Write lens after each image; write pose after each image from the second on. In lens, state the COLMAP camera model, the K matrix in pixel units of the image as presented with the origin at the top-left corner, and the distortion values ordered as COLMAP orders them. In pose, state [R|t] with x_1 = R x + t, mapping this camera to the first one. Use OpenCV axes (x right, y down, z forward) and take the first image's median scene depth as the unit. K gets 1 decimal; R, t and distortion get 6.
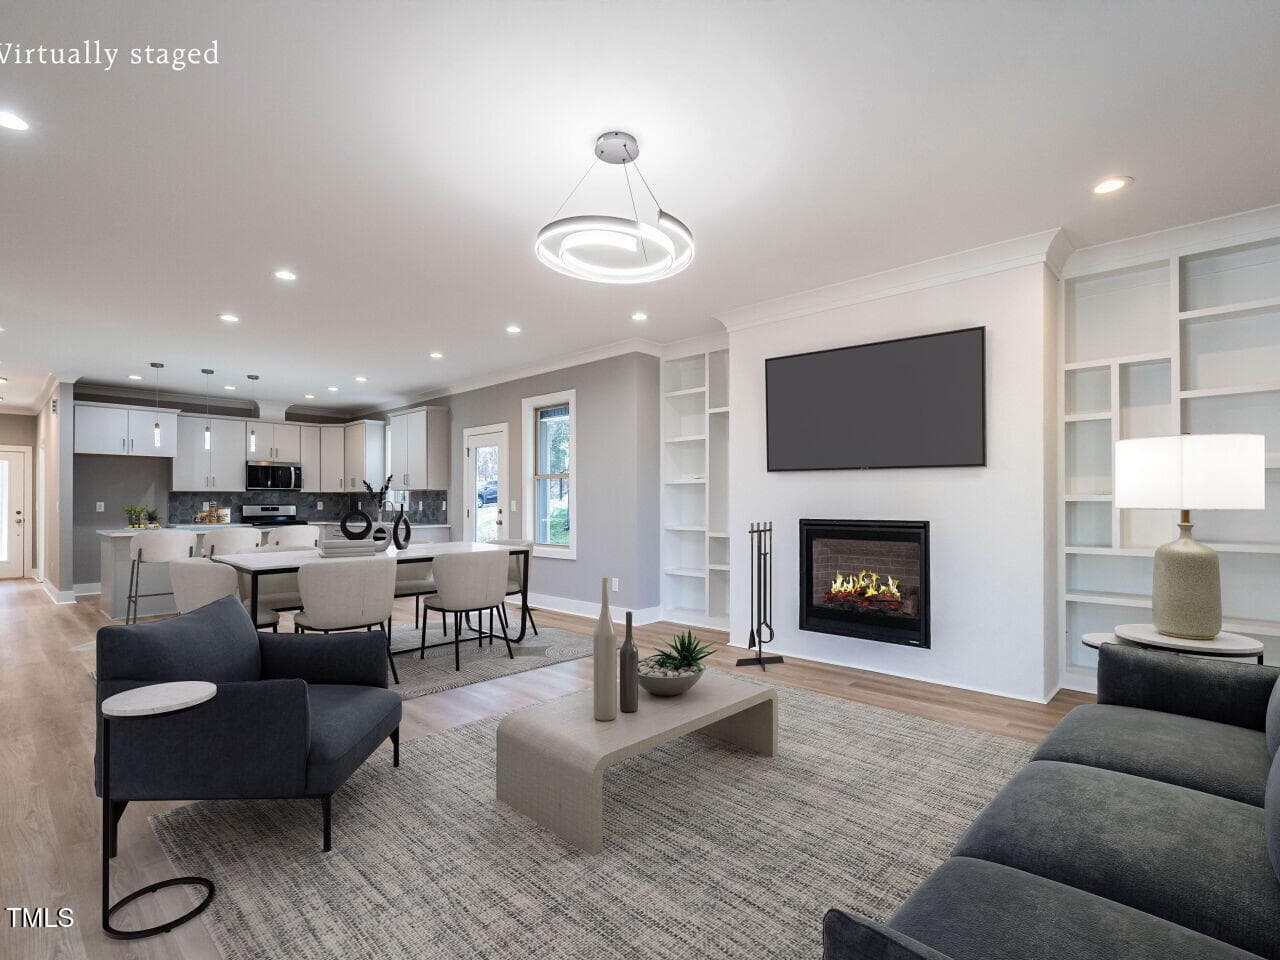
lens RADIAL K [[625.2, 0, 648.0], [0, 625.2, 498.3], [0, 0, 1]] dist [-0.008349, 0.002167]
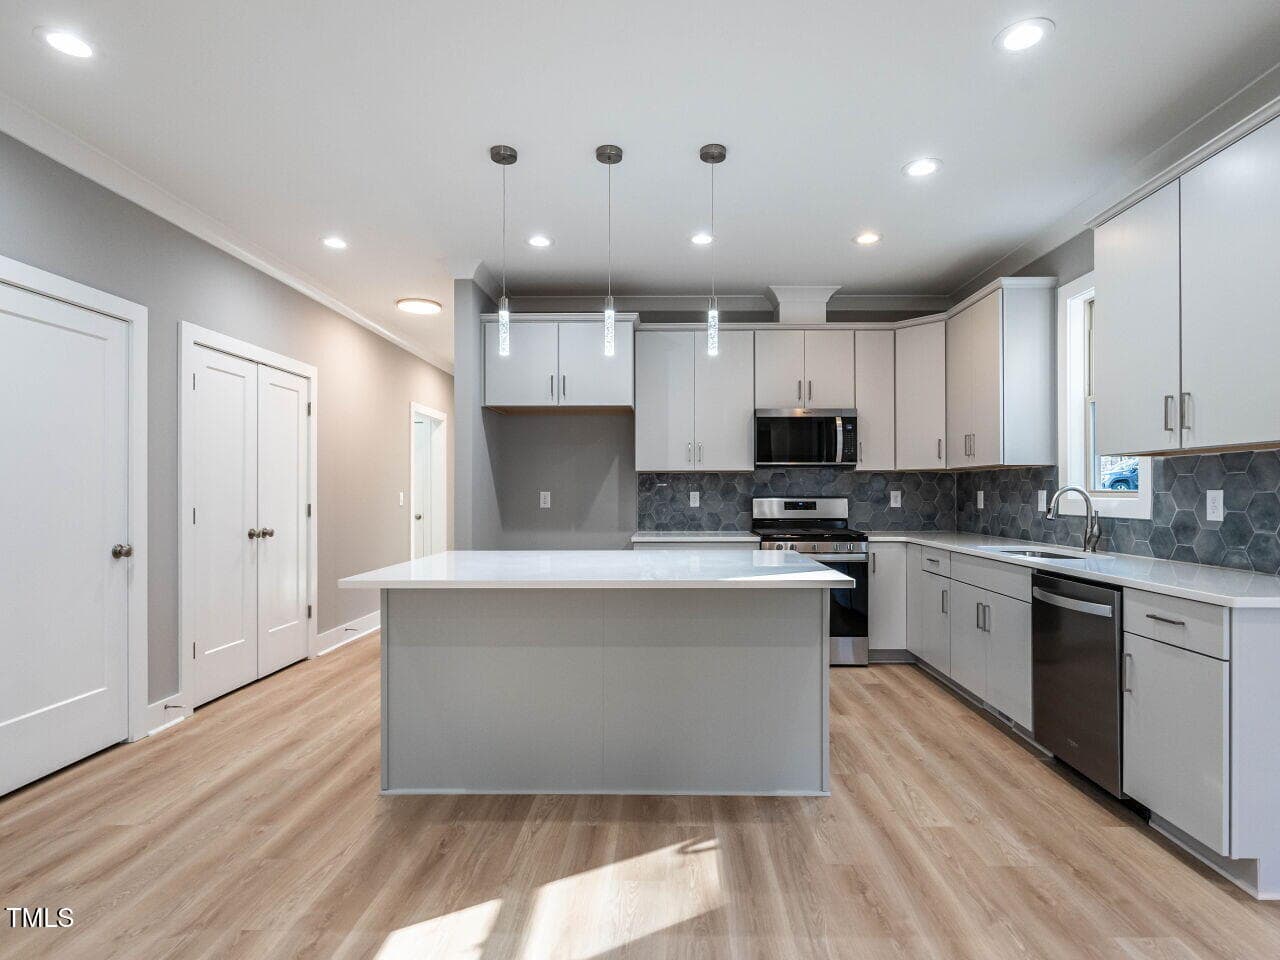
lens RADIAL K [[670.5, 0, 664.0], [0, 670.5, 489.5], [0, 0, 1]] dist [0.003738, 0.001047]
pose [[0.674370, -0.000390, -0.738393, -0.307323], [0.005383, 0.999976, 0.004388, 0.001798], [0.738374, -0.006934, 0.674356, 0.604029]]
